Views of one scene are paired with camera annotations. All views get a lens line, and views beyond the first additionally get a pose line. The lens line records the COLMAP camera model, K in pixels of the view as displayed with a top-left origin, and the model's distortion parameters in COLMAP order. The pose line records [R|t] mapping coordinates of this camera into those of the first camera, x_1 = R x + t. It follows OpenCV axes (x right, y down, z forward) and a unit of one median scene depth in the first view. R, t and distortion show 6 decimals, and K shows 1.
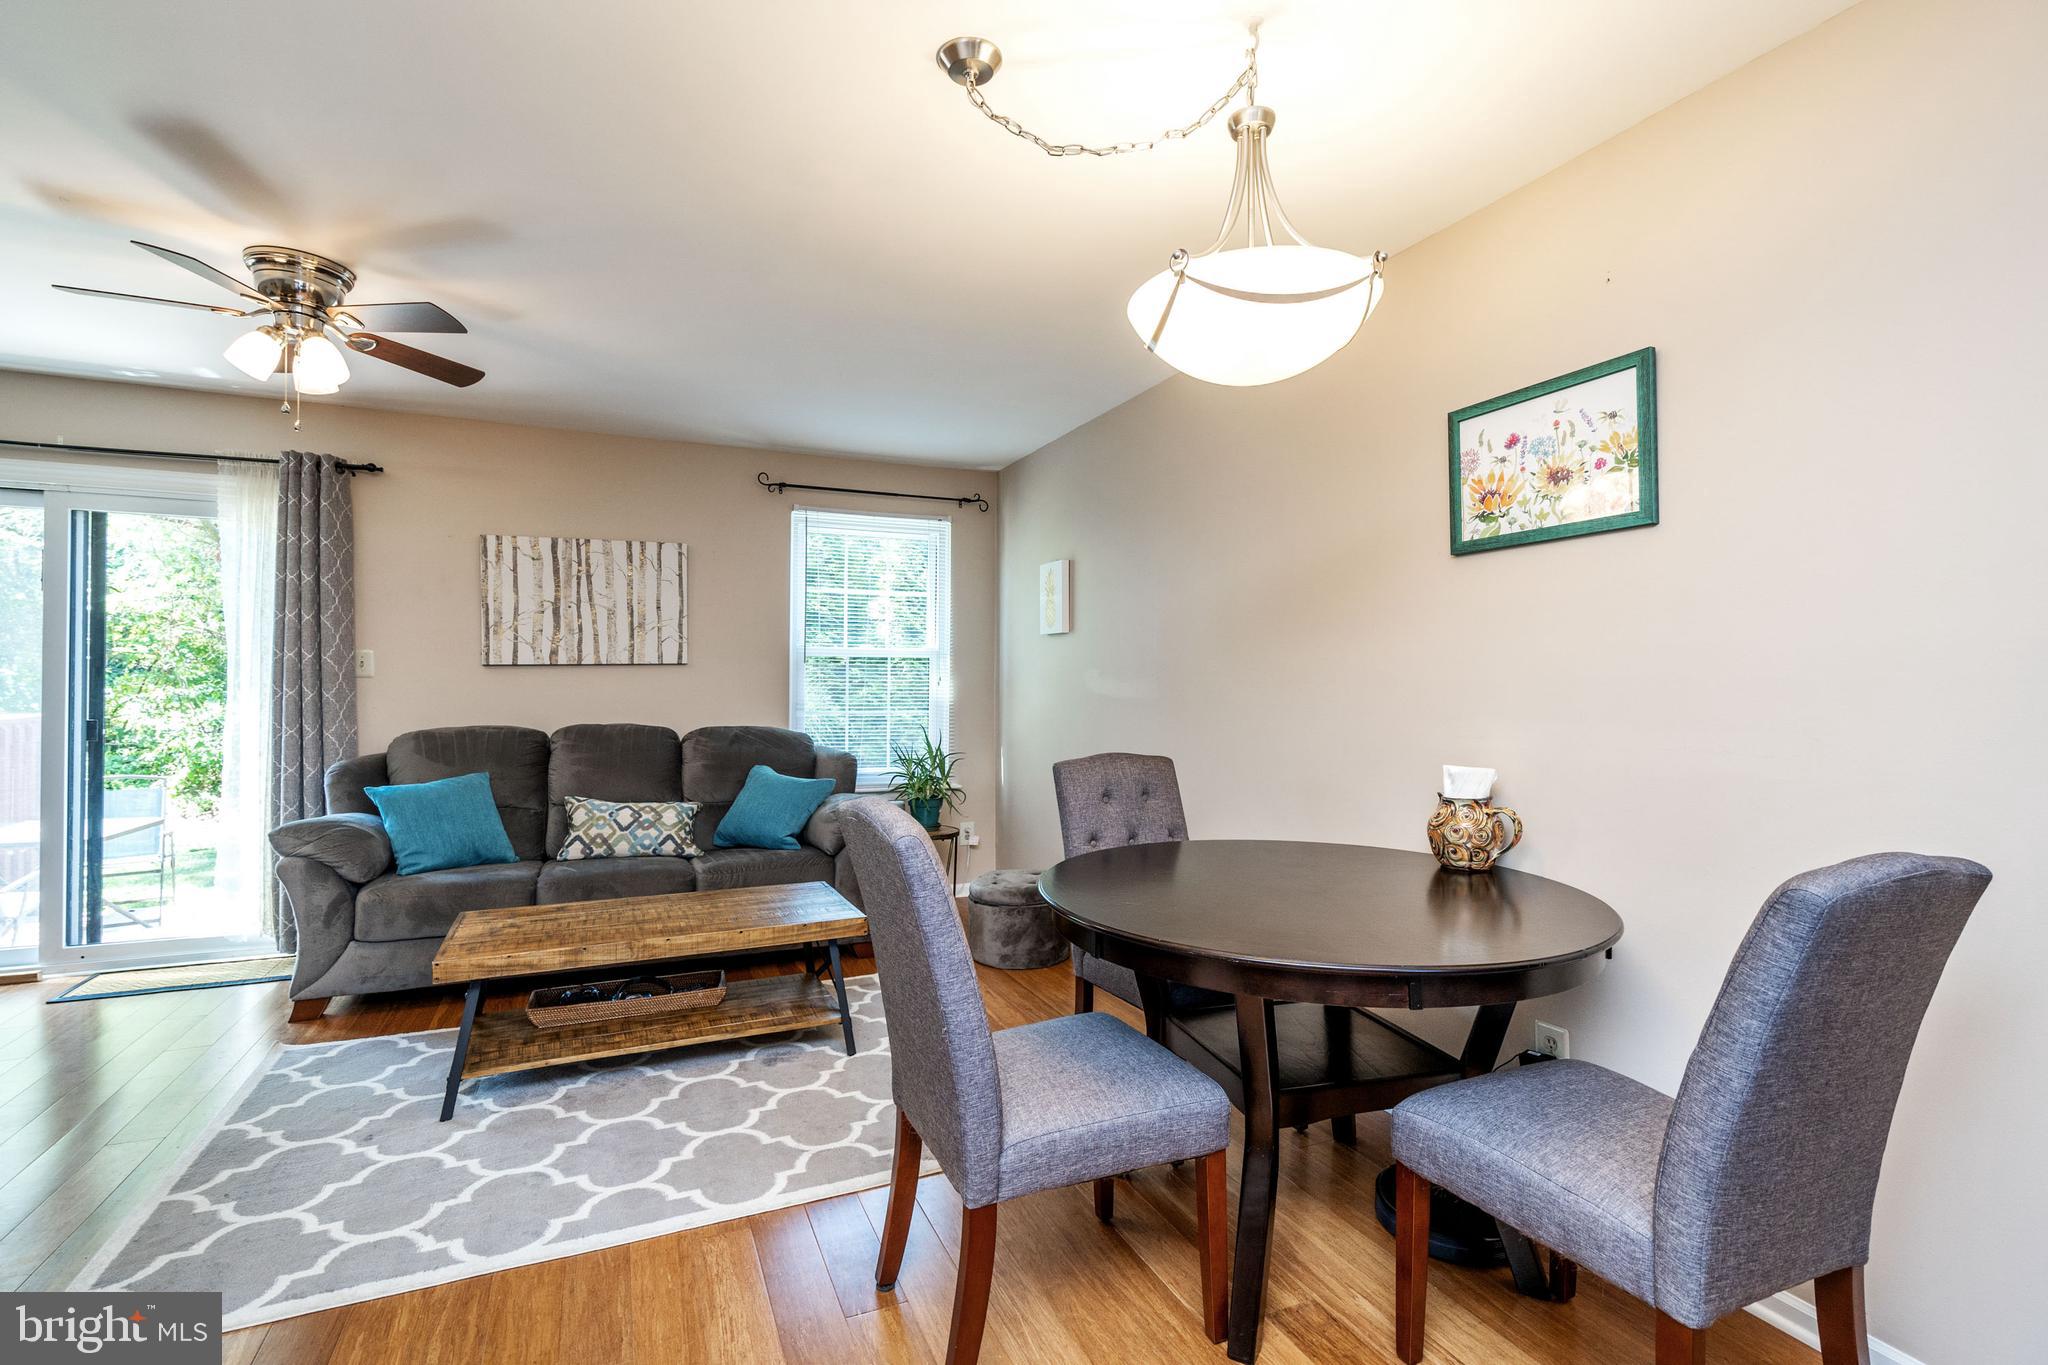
lens RADIAL K [[941.3, 0, 1016.0], [0, 941.3, 688.8], [0, 0, 1]] dist [-0.004148, 0.002219]
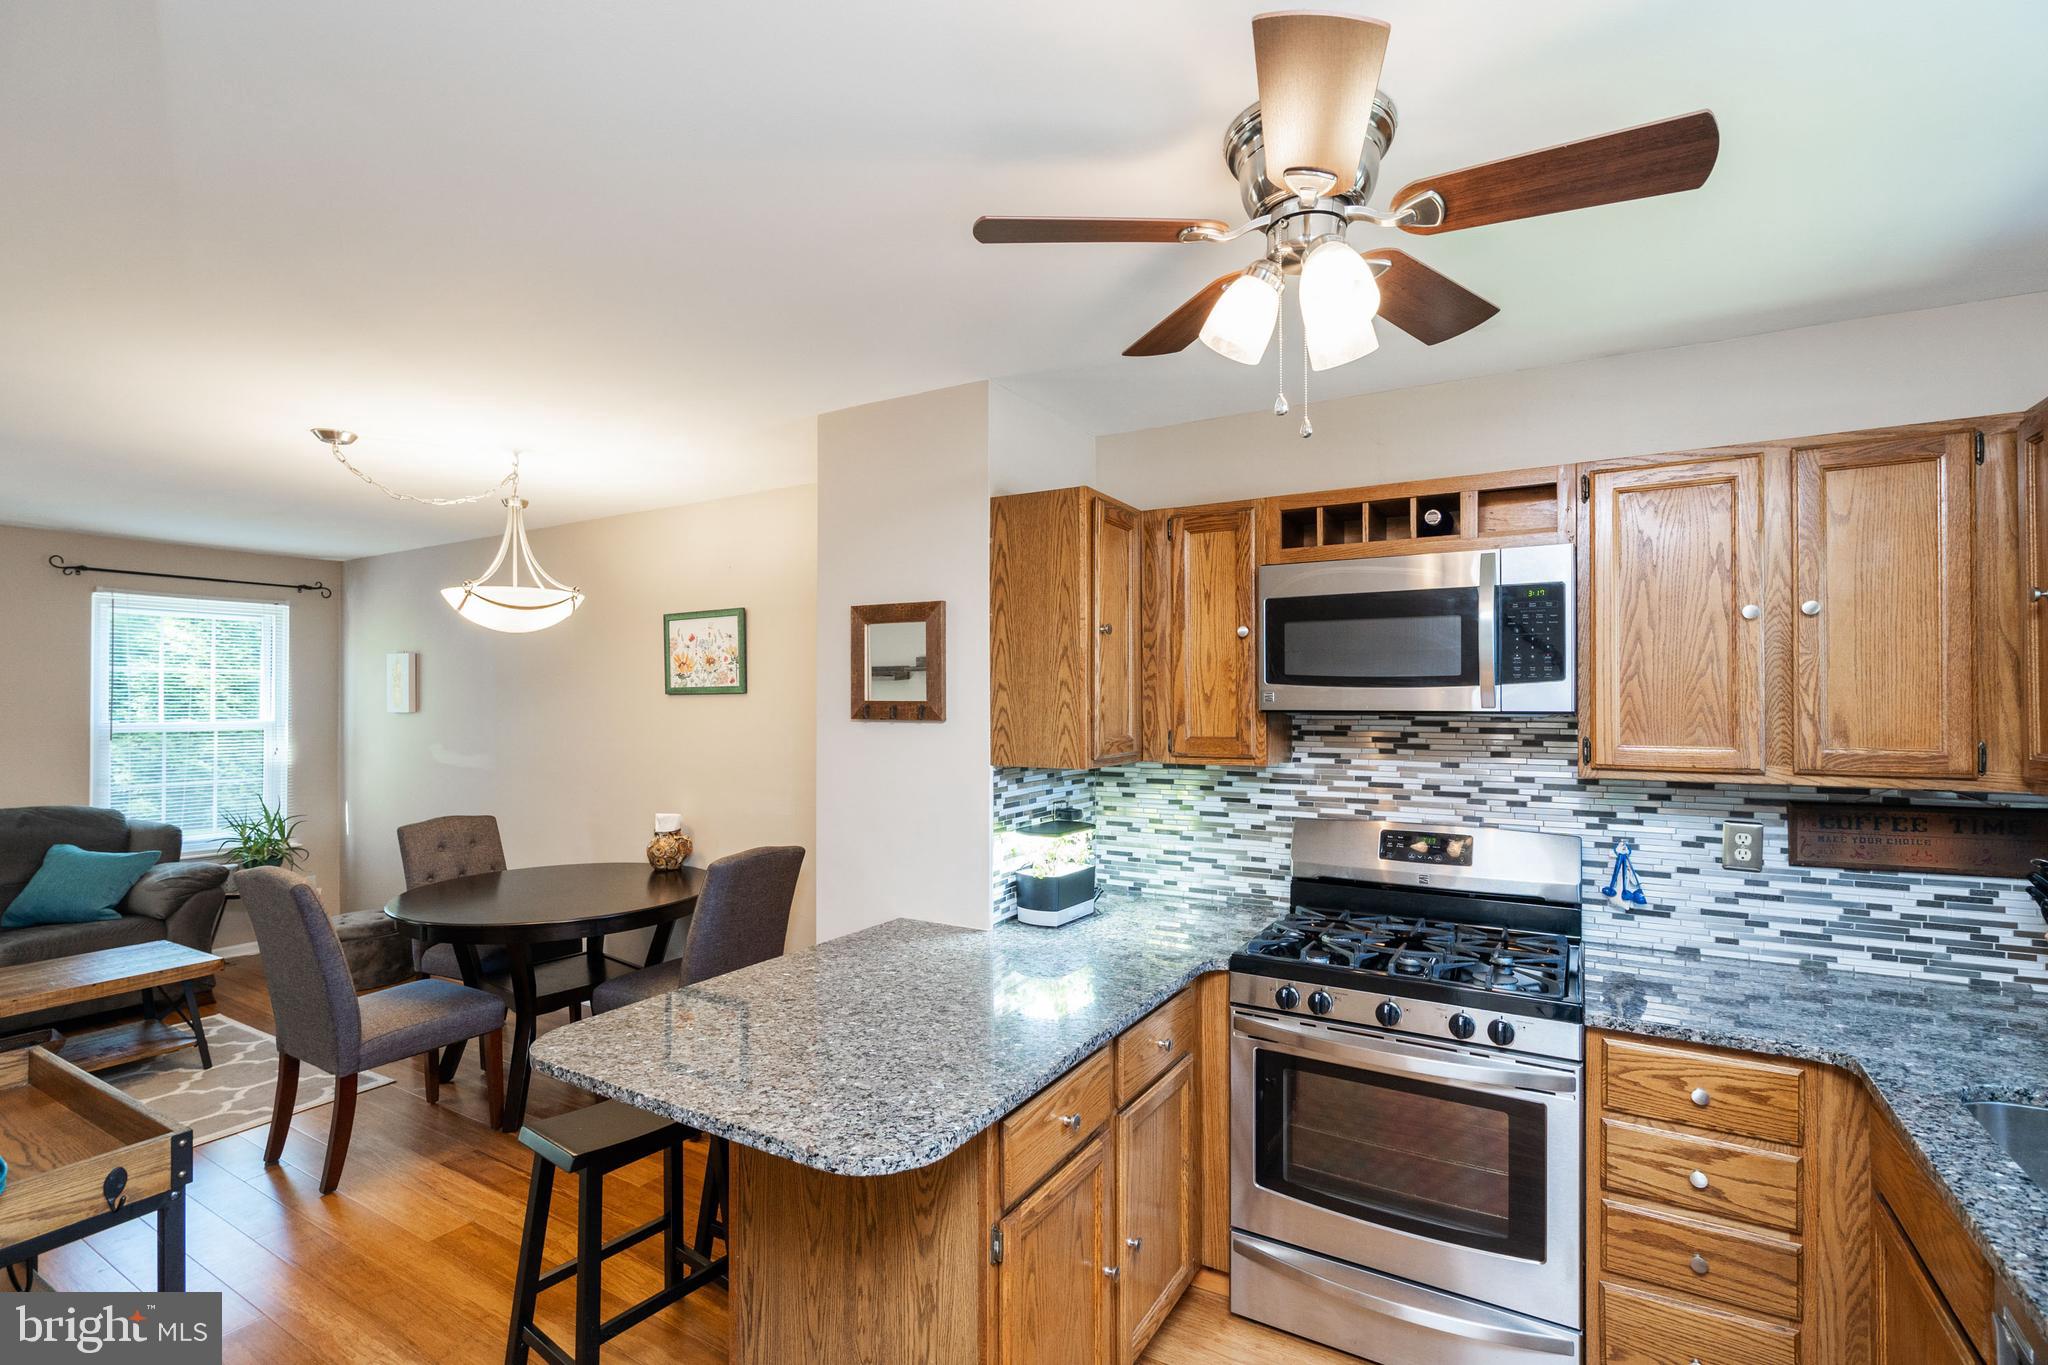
lens RADIAL K [[941.3, 0, 1027.1], [0, 941.3, 693.7], [0, 0, 1]] dist [-0.004148, 0.002219]
pose [[0.812090, -0.000289, 0.583532, -0.011945], [0.007687, 0.999918, -0.010204, -0.071367], [-0.583482, 0.012772, 0.812026, -0.503565]]
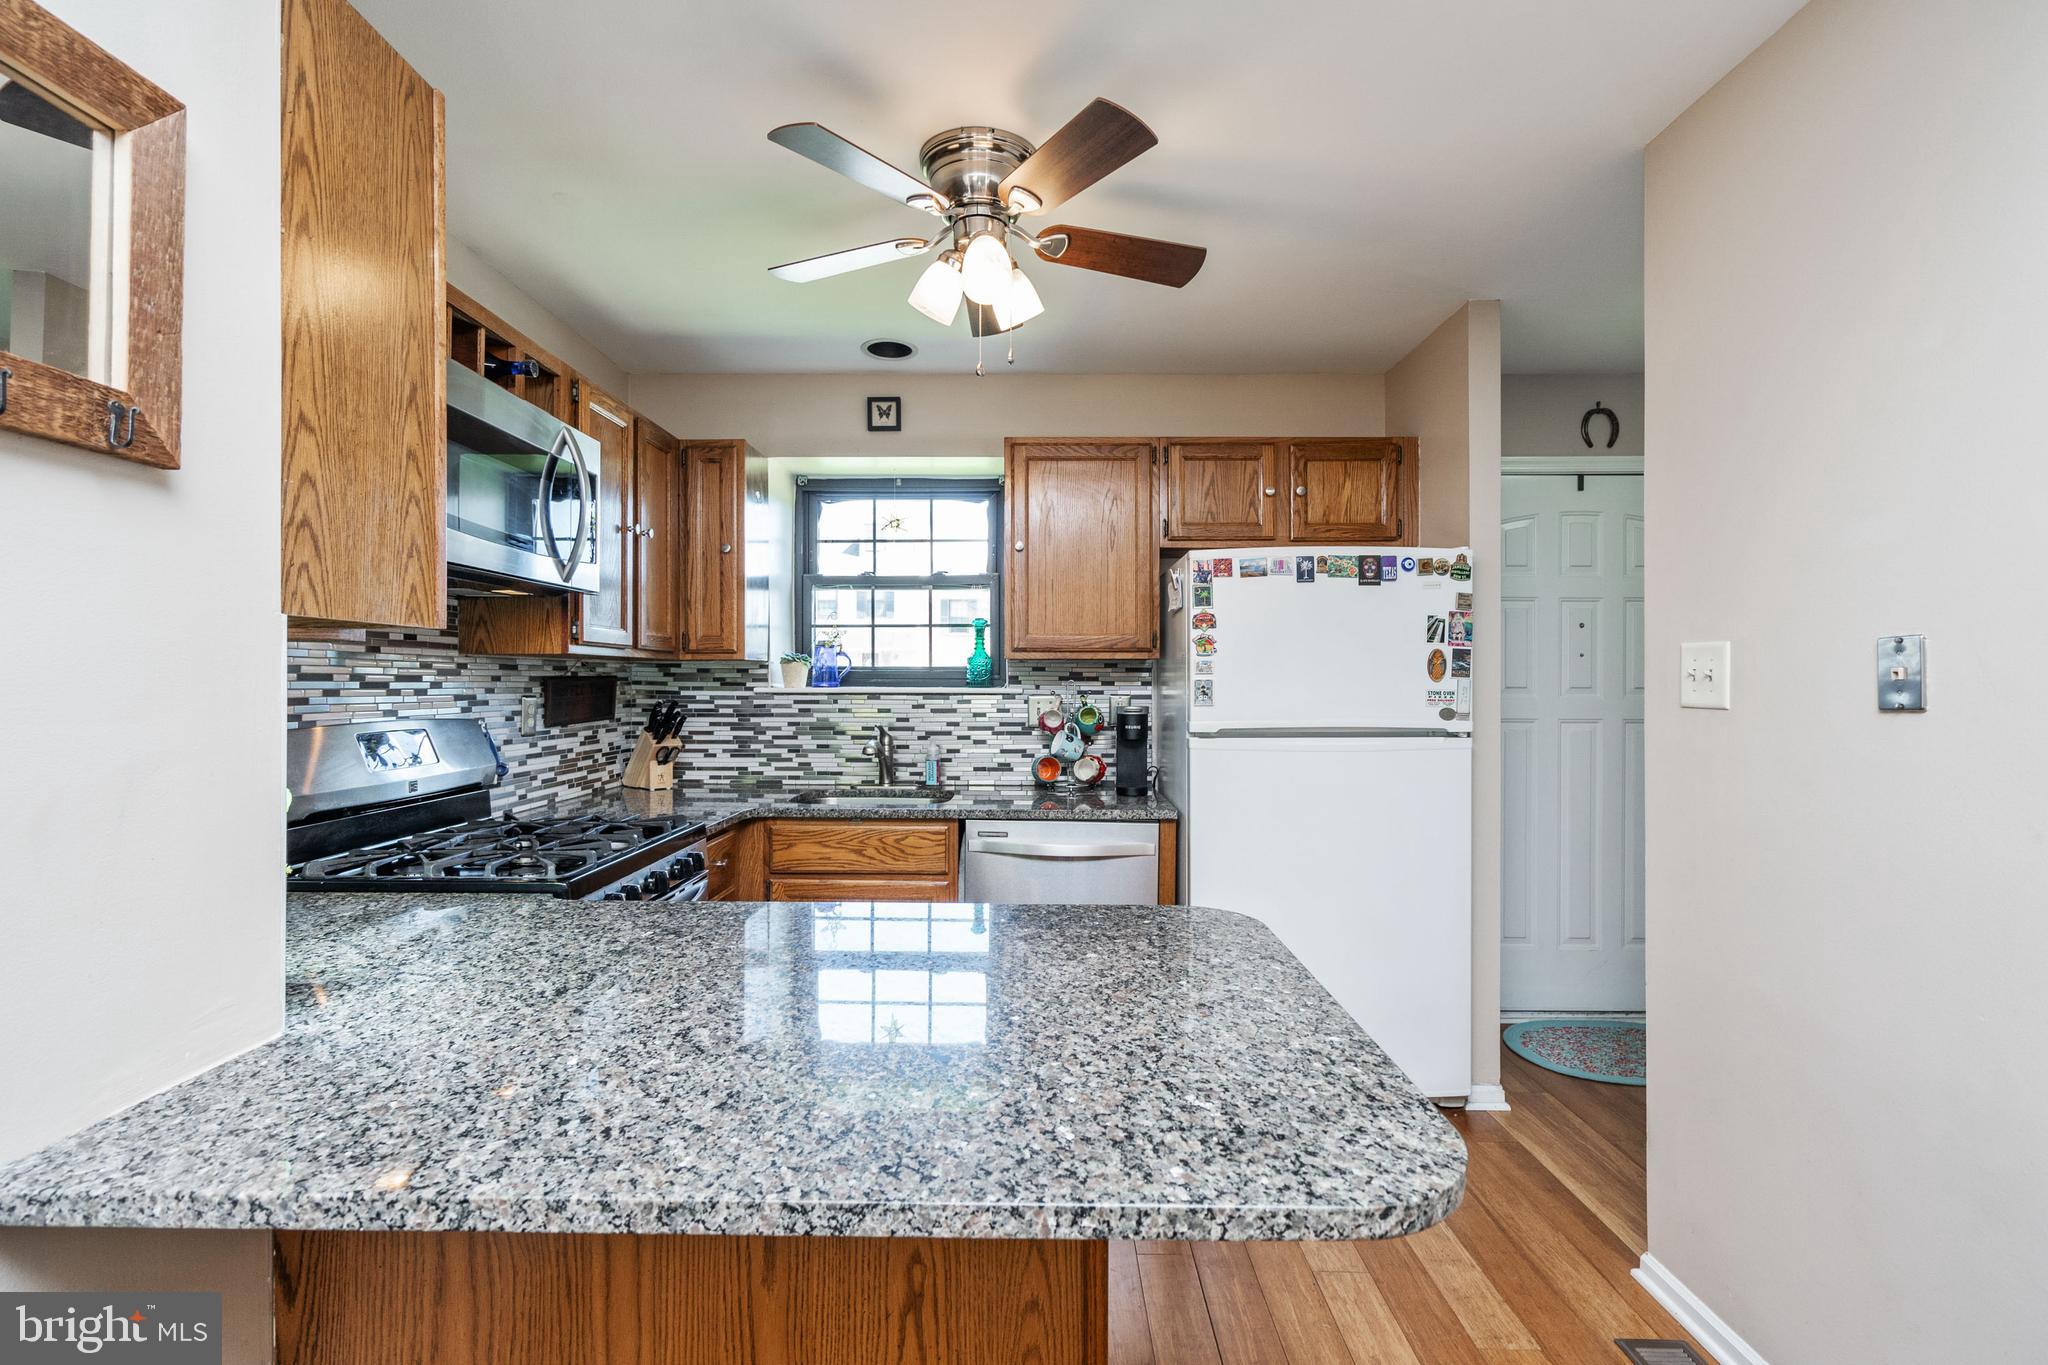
lens RADIAL K [[941.3, 0, 994.4], [0, 941.3, 683.9], [0, 0, 1]] dist [-0.004148, 0.002219]
pose [[-0.898908, -0.007272, 0.438077, 0.062099], [-0.002423, 0.999929, 0.011626, -0.013674], [-0.438131, 0.009390, -0.898862, 0.180605]]
